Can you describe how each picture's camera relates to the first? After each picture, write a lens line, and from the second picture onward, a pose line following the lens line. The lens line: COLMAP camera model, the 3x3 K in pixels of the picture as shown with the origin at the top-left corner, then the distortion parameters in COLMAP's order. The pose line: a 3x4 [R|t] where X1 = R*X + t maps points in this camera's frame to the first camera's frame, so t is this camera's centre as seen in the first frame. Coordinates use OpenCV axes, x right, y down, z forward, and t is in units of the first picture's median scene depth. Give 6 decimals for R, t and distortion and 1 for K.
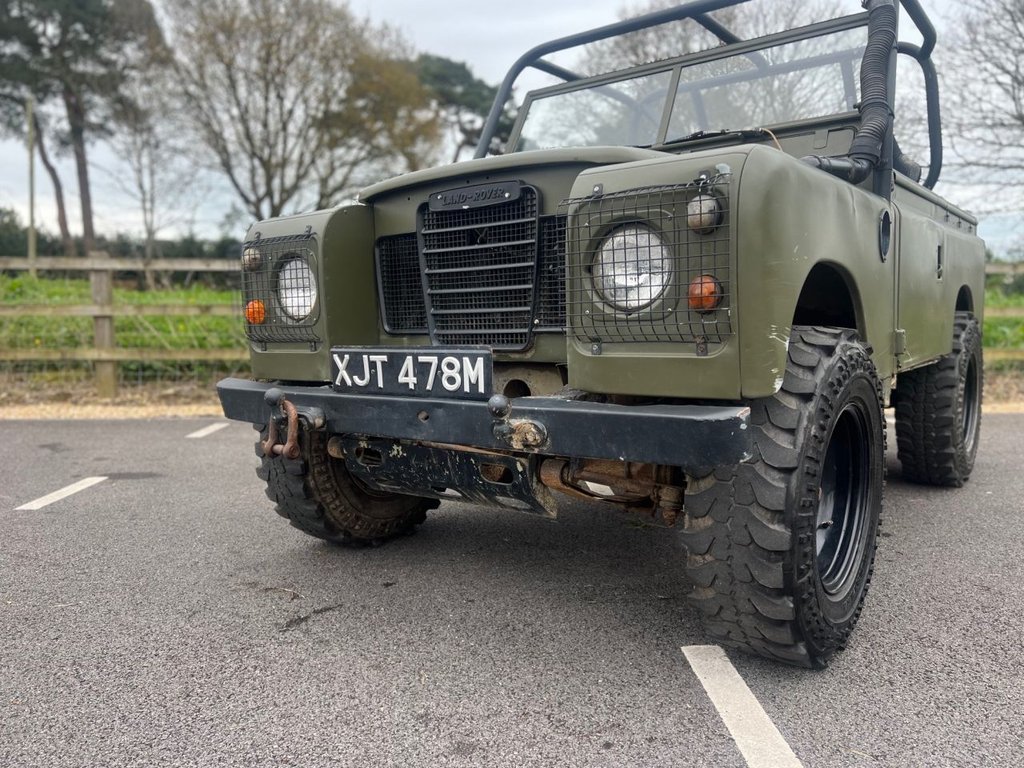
lens RADIAL K [[788.2, 0, 510.7], [0, 788.2, 393.5], [0, 0, 1]] dist [0.076280, -0.096412]
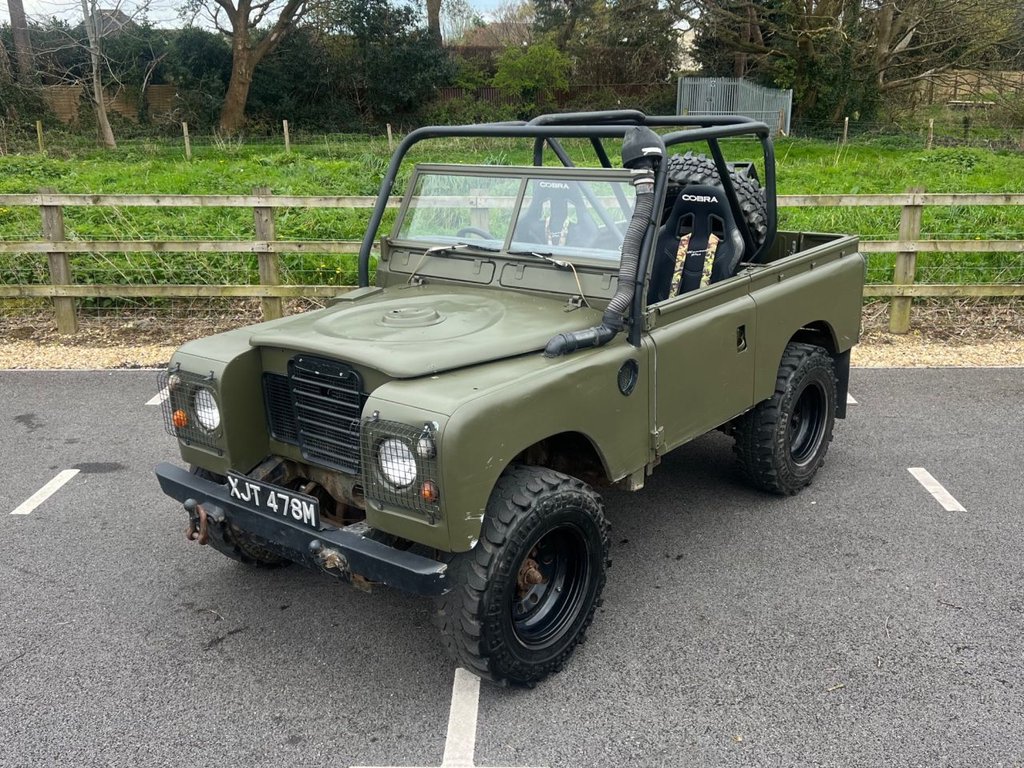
lens RADIAL K [[1003.6, 0, 516.1], [0, 1003.6, 386.2], [0, 0, 1]] dist [0.038823, -0.024078]
pose [[0.998841, 0.007836, -0.047489, 0.369121], [0.001036, 0.982932, 0.183969, -0.515833], [0.048120, -0.183805, 0.981784, -0.726613]]
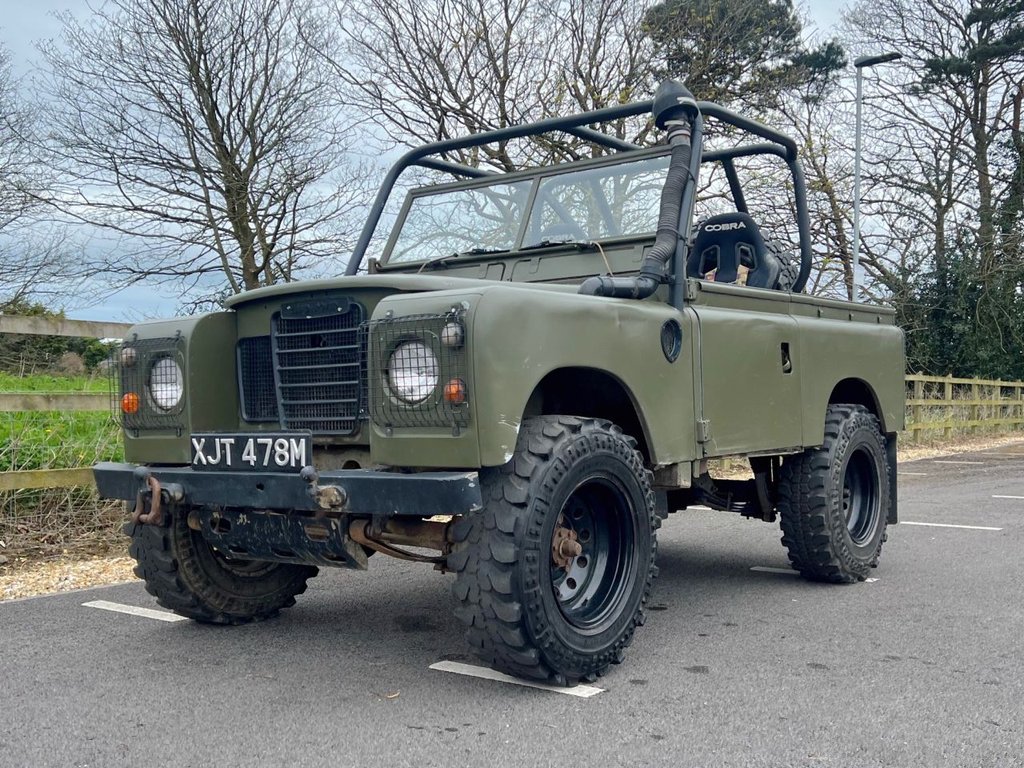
lens RADIAL K [[1143.6, 0, 513.2], [0, 1143.6, 398.4], [0, 0, 1]] dist [0.083203, -0.026663]
pose [[0.999995, 0.002270, 0.001986, 0.239240], [-0.002052, 0.994645, -0.103329, 0.064446], [-0.002209, 0.103324, 0.994645, -0.688310]]
